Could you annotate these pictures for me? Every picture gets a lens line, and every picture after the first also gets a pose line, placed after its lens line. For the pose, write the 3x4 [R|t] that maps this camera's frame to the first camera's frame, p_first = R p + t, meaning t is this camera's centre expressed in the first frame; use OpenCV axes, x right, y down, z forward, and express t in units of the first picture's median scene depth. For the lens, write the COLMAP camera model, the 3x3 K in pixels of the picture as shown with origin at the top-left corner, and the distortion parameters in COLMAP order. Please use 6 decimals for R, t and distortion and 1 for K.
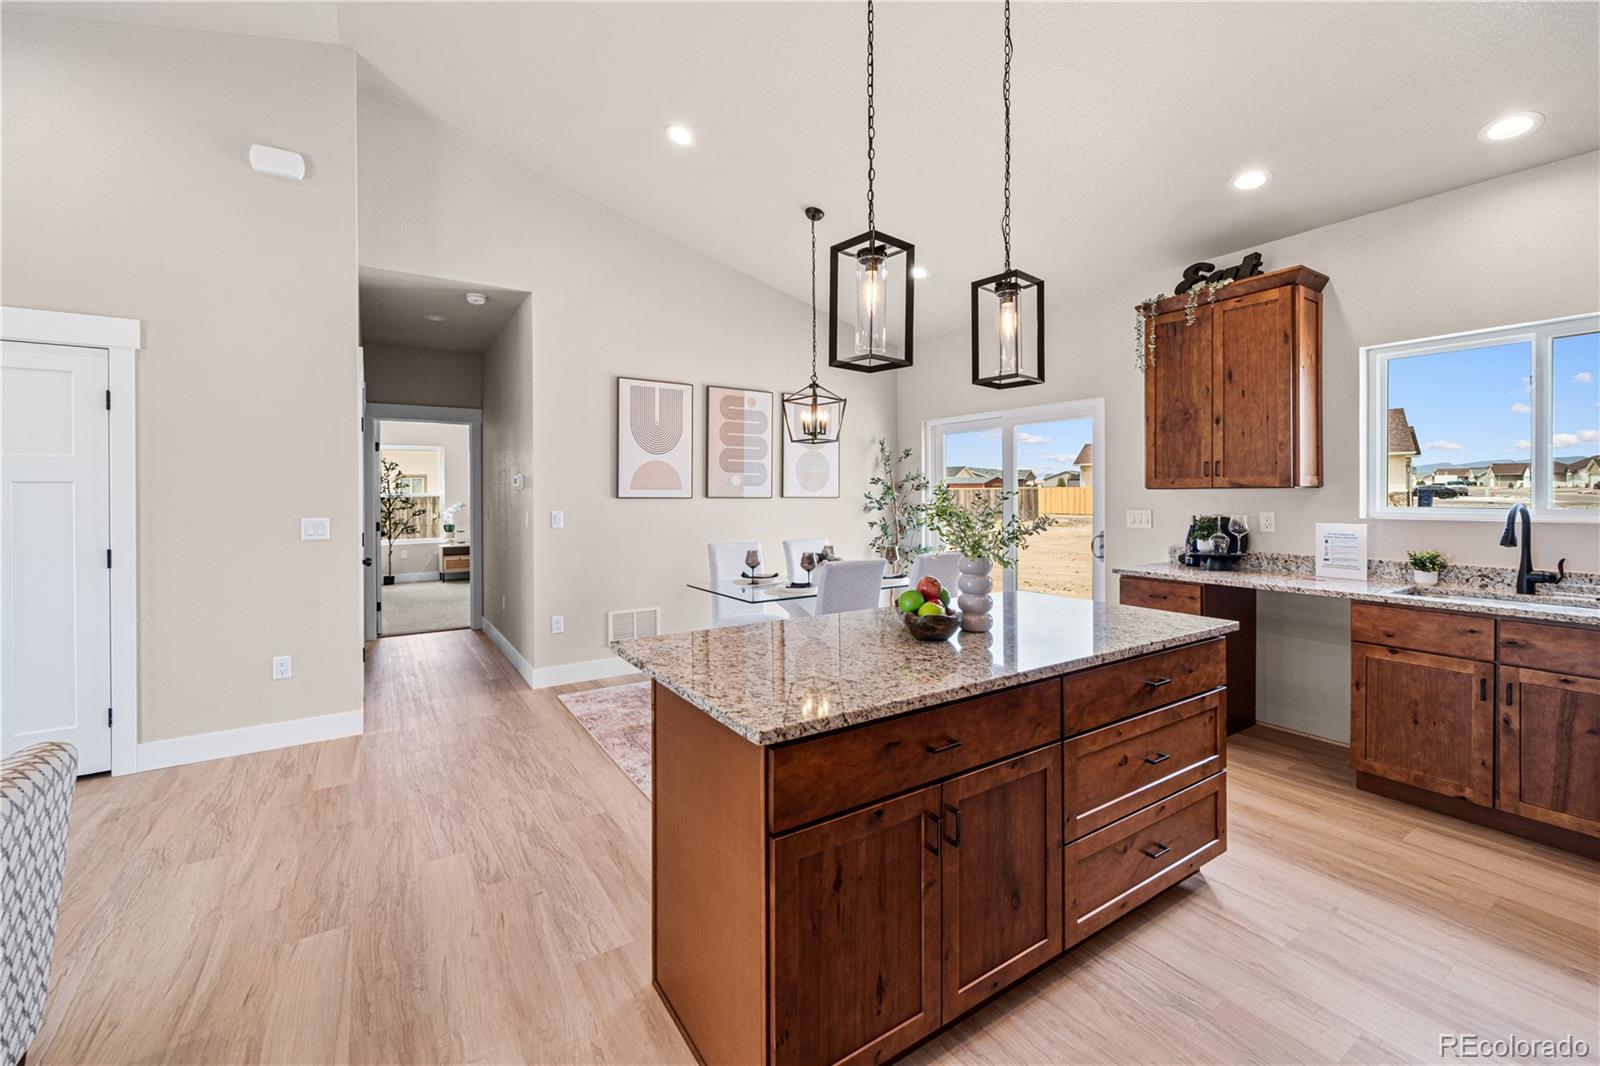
lens RADIAL K [[654.4, 0, 793.1], [0, 654.4, 495.5], [0, 0, 1]] dist [0.001787, -0.000129]
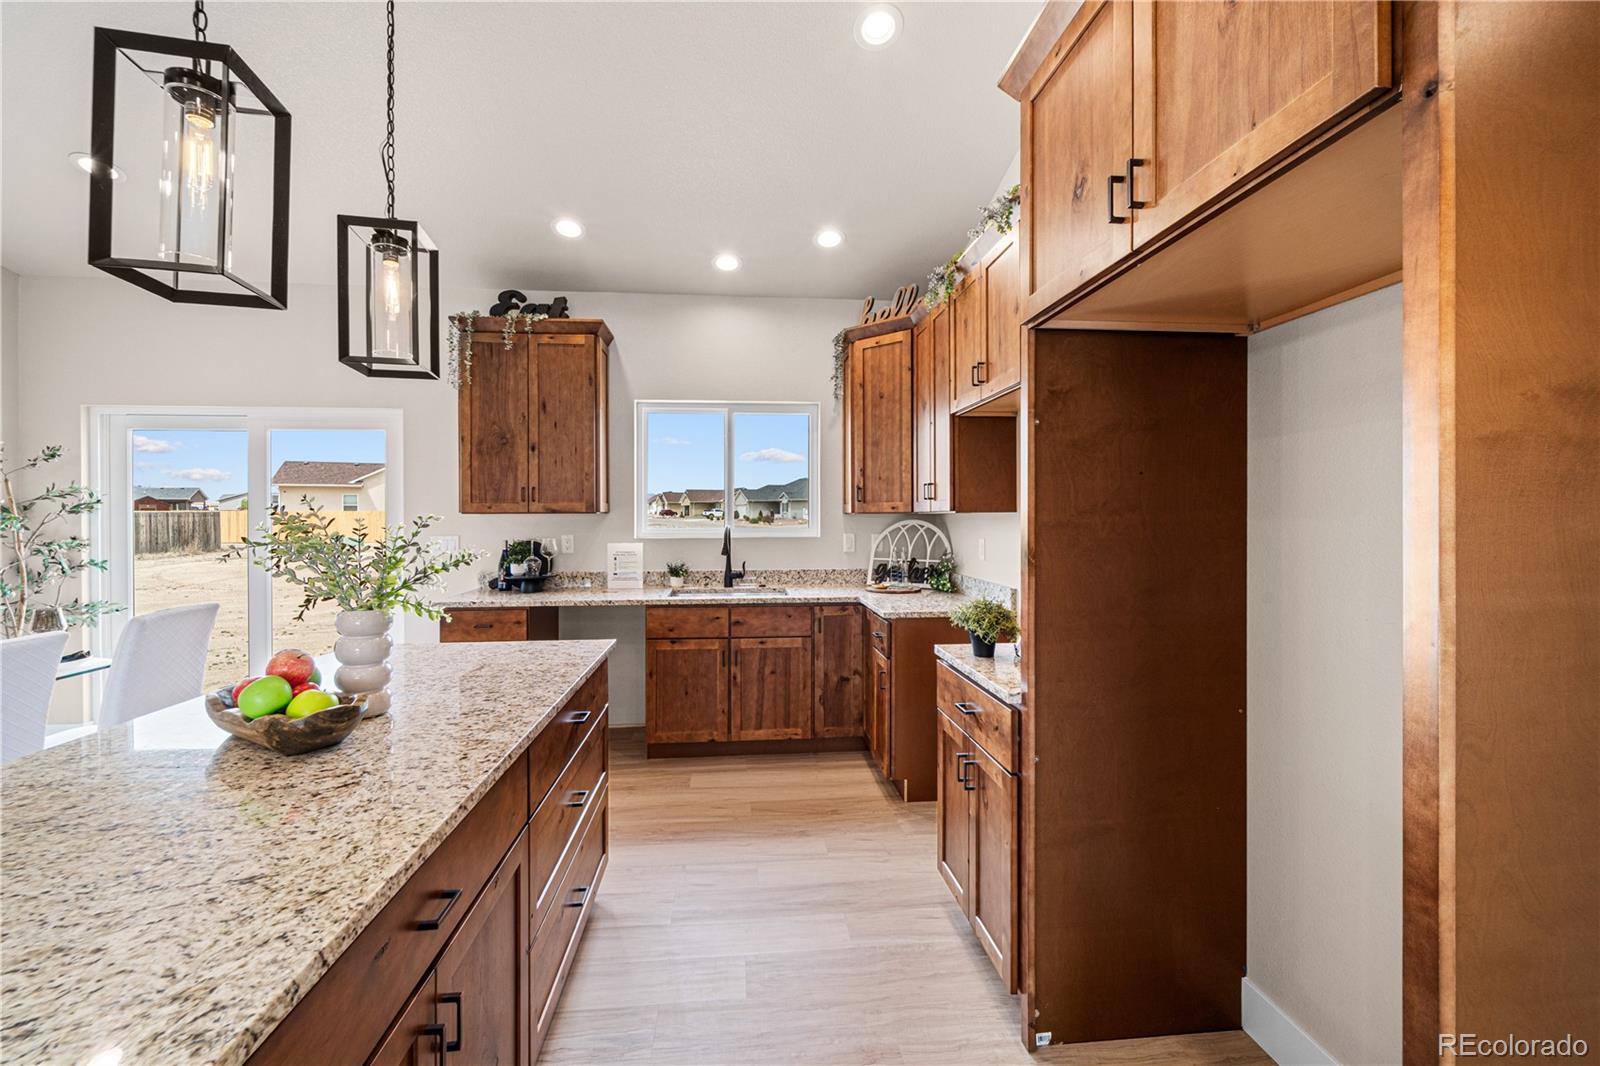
lens RADIAL K [[648.1, 0, 797.1], [0, 648.1, 519.0], [0, 0, 1]] dist [-0.000201, -0.000145]
pose [[0.458902, -0.001707, 0.888485, -0.075076], [0.003304, 0.999995, 0.000214, -0.000772], [-0.888481, 0.002837, 0.458905, 0.165485]]
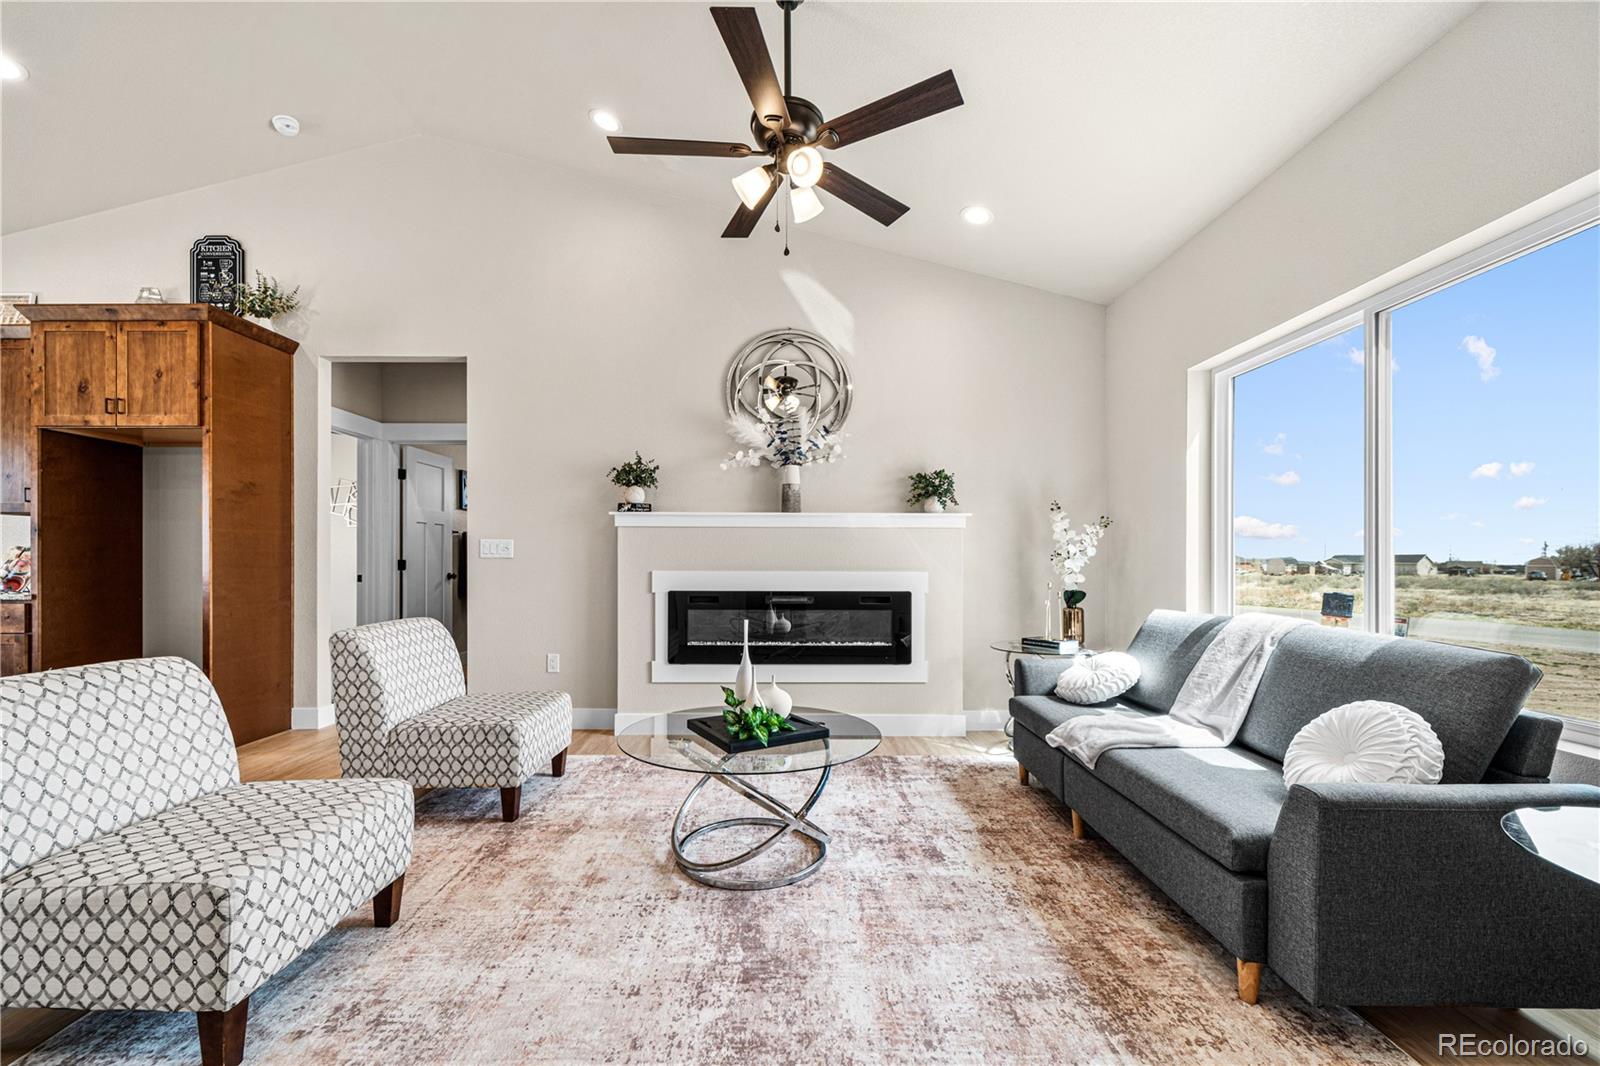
lens RADIAL K [[650.2, 0, 789.4], [0, 650.2, 560.0], [0, 0, 1]] dist [-0.000280, -0.000197]
pose [[-0.841045, 0.001844, 0.540961, -1.147268], [0.002849, 0.999995, 0.001021, 0.074855], [-0.540957, 0.002399, -0.841047, 0.453563]]
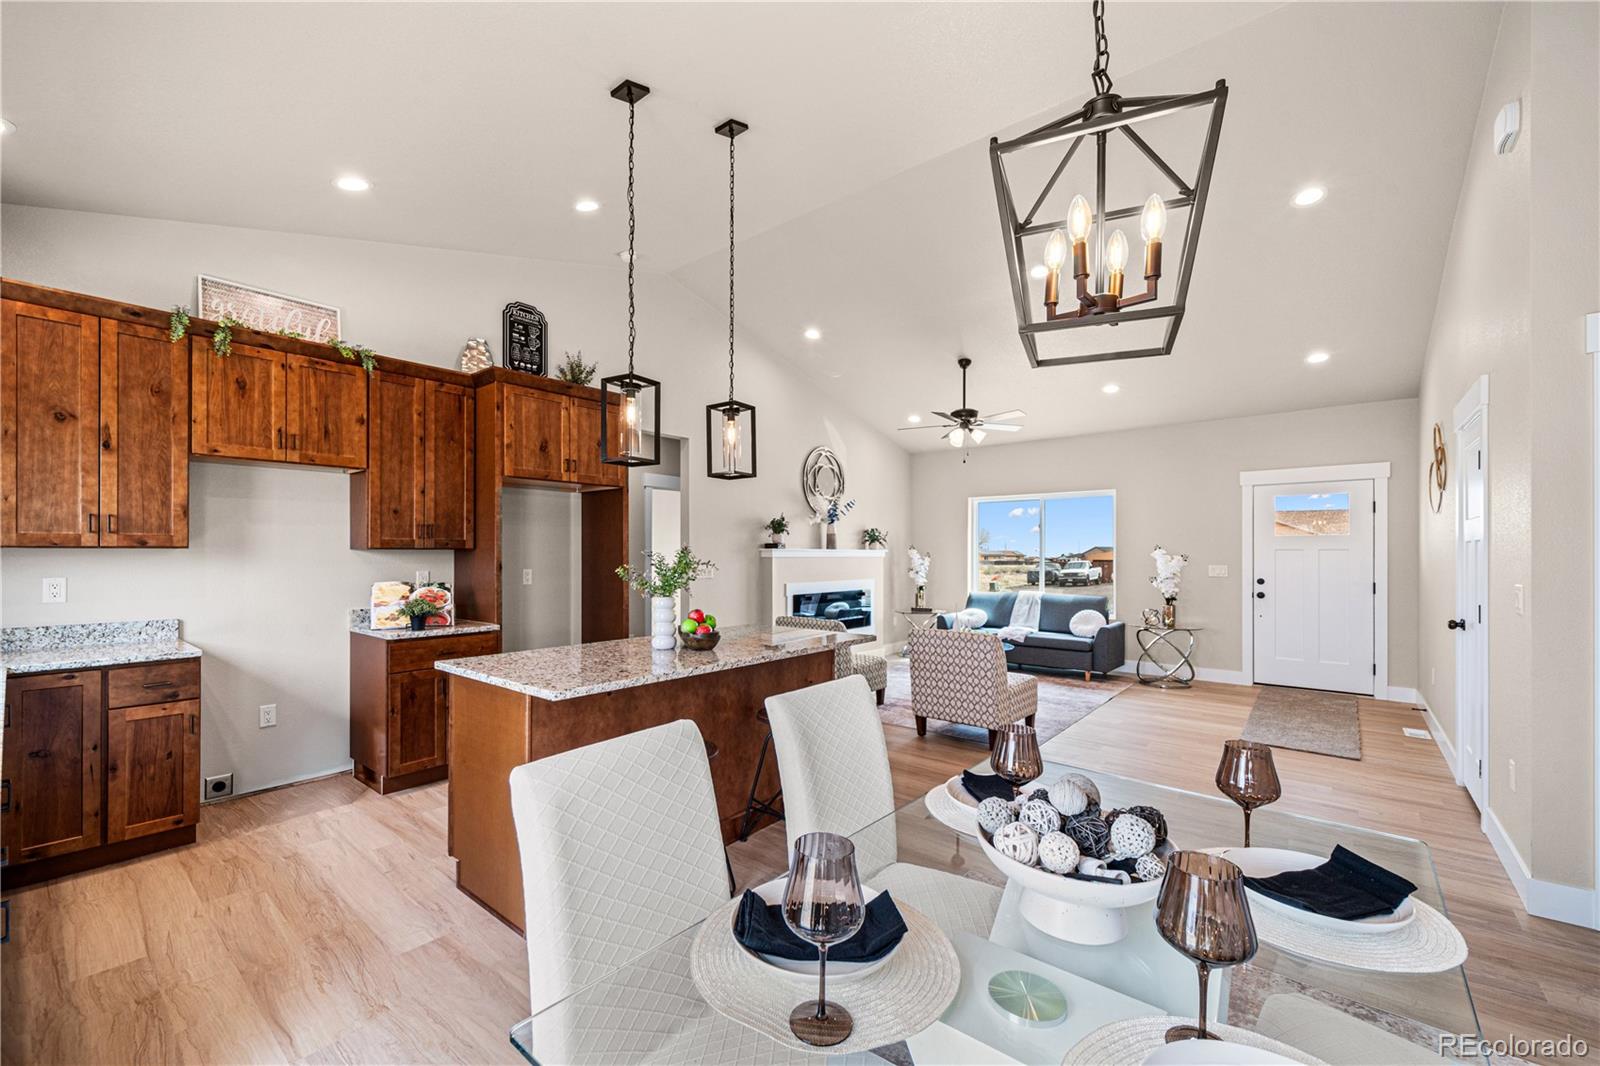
lens RADIAL K [[645.7, 0, 783.1], [0, 645.7, 553.7], [0, 0, 1]] dist [-0.000305, -0.000103]
pose [[-0.957975, 0.001787, -0.286846, 0.268164], [0.000495, 0.999989, 0.004578, -0.004561], [0.286851, 0.004243, -0.957966, 1.486493]]
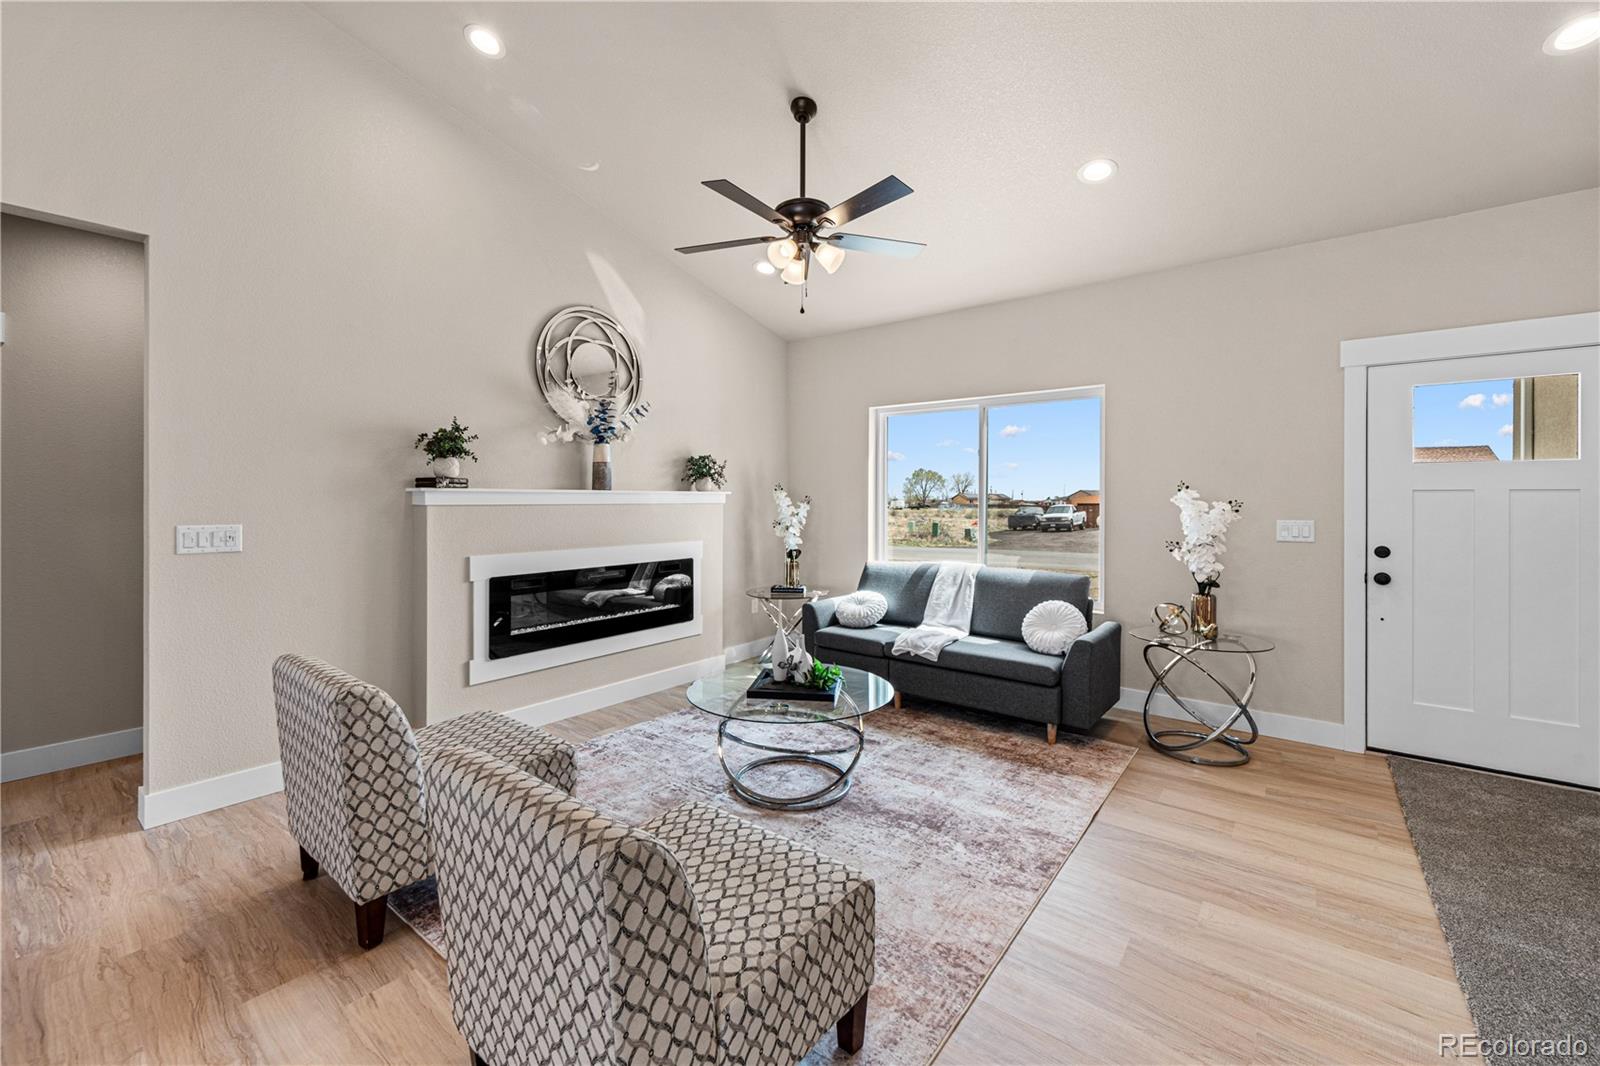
lens RADIAL K [[654.4, 0, 793.1], [0, 654.4, 495.5], [0, 0, 1]] dist [0.001787, -0.000129]
pose [[-0.946775, 0.001118, -0.321895, -0.453872], [0.000510, 0.999998, 0.001973, -0.001439], [0.321896, 0.001703, -0.946773, 0.728932]]
